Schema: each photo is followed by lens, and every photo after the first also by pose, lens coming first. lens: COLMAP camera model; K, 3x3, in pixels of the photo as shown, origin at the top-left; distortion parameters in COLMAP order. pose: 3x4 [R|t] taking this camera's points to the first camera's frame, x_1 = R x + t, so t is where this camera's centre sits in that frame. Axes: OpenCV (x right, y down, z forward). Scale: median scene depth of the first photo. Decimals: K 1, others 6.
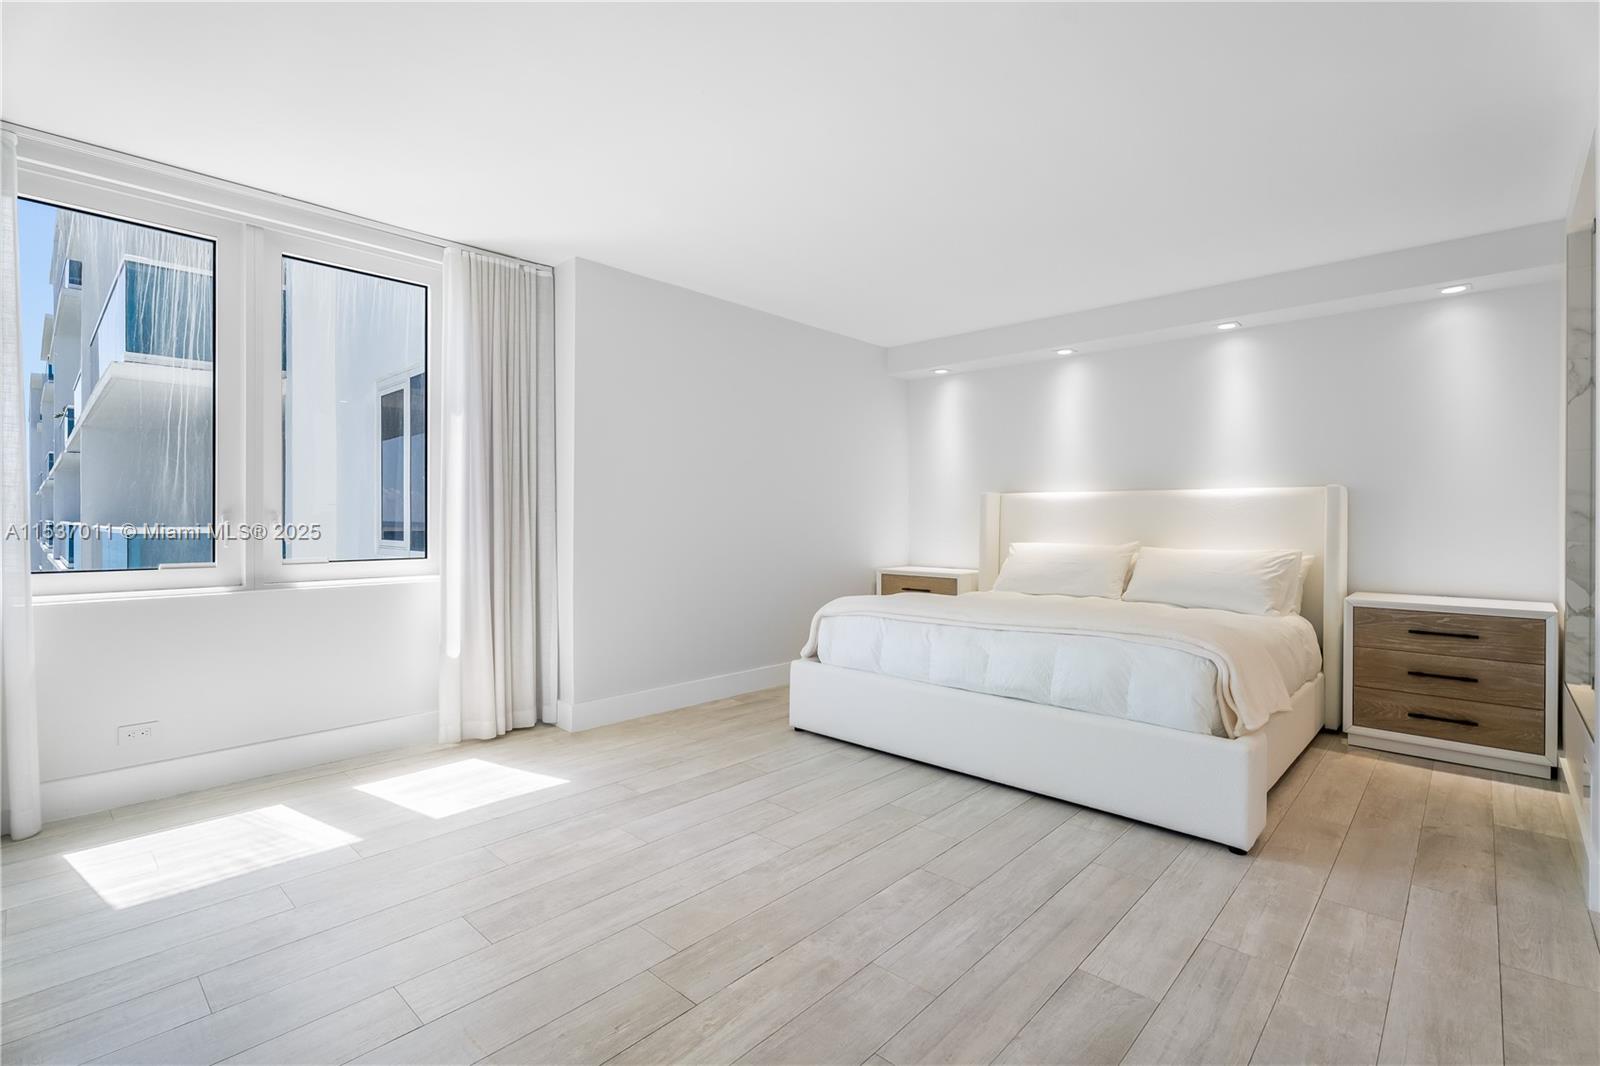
lens RADIAL K [[724.3, 0, 796.4], [0, 724.3, 523.3], [0, 0, 1]] dist [0.004442, -0.000020]
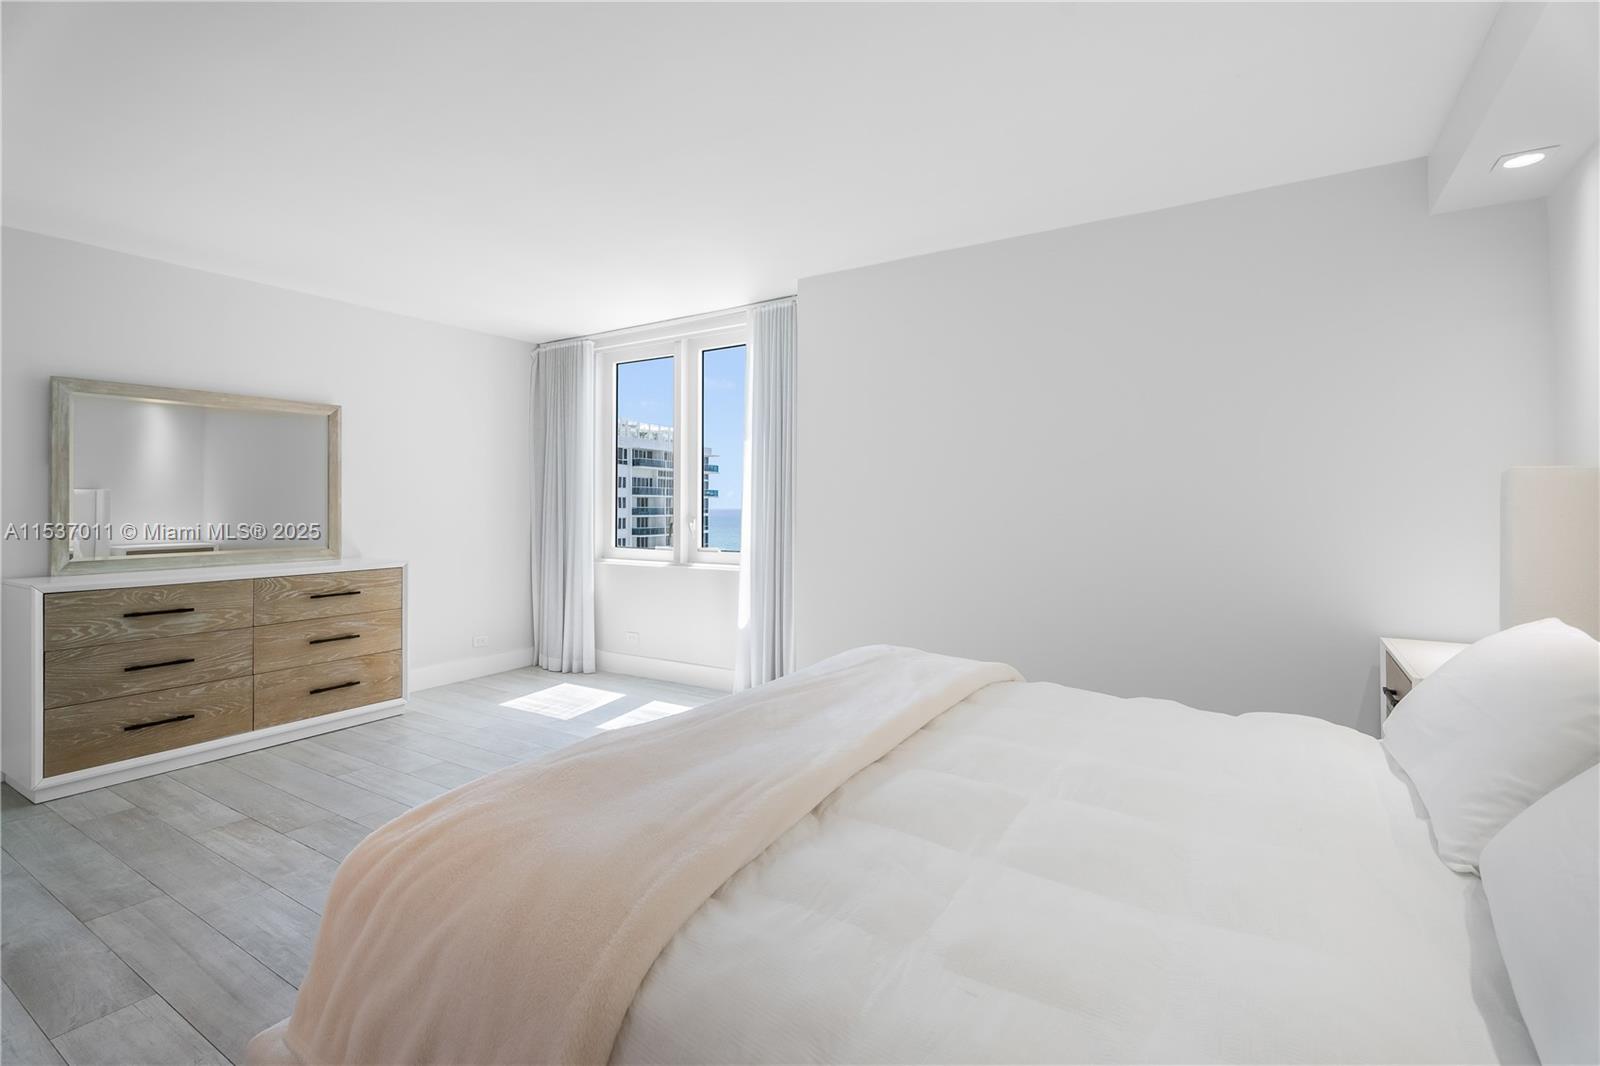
lens RADIAL K [[724.3, 0, 810.2], [0, 724.3, 502.4], [0, 0, 1]] dist [0.004442, -0.000020]
pose [[0.196996, -0.004575, -0.980394, 1.503017], [-0.001534, 0.999986, -0.004975, -0.069431], [0.980403, 0.002484, 0.196986, 1.619441]]
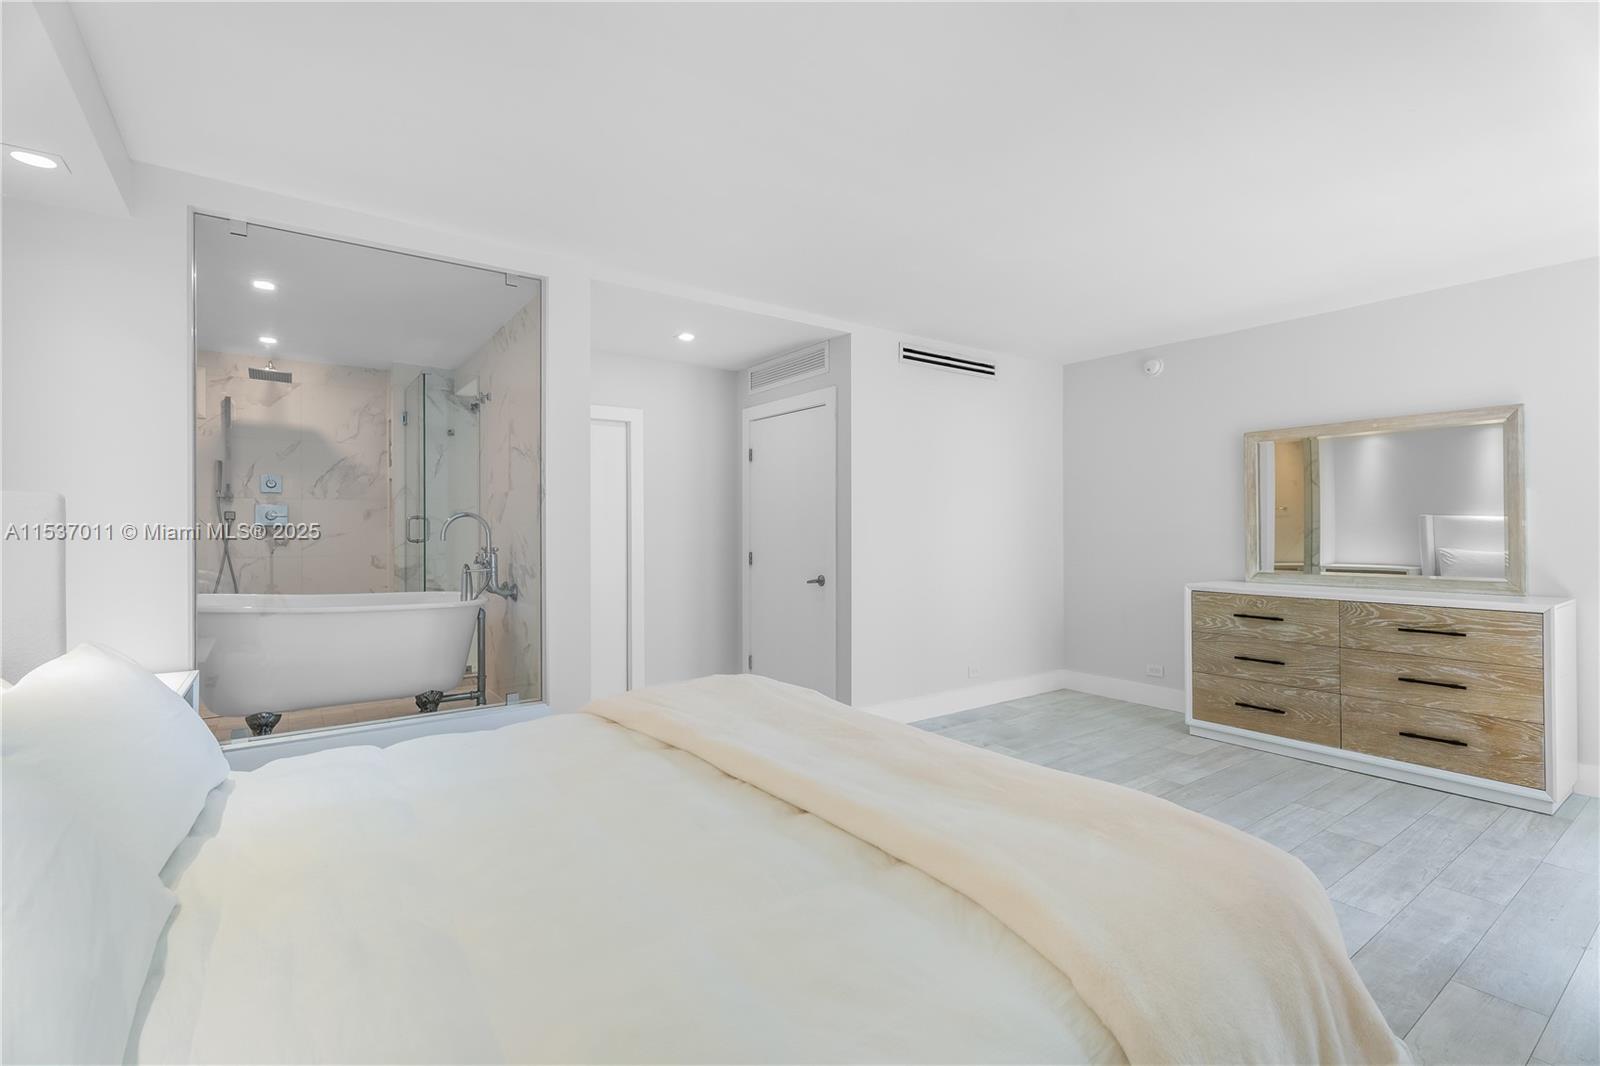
lens RADIAL K [[724.3, 0, 801.4], [0, 724.3, 531.0], [0, 0, 1]] dist [0.004442, -0.000020]
pose [[-0.982355, 0.001778, 0.187018, 0.397160], [0.002901, 0.999979, 0.005733, -0.079703], [-0.187004, 0.006174, -0.982340, 2.762120]]
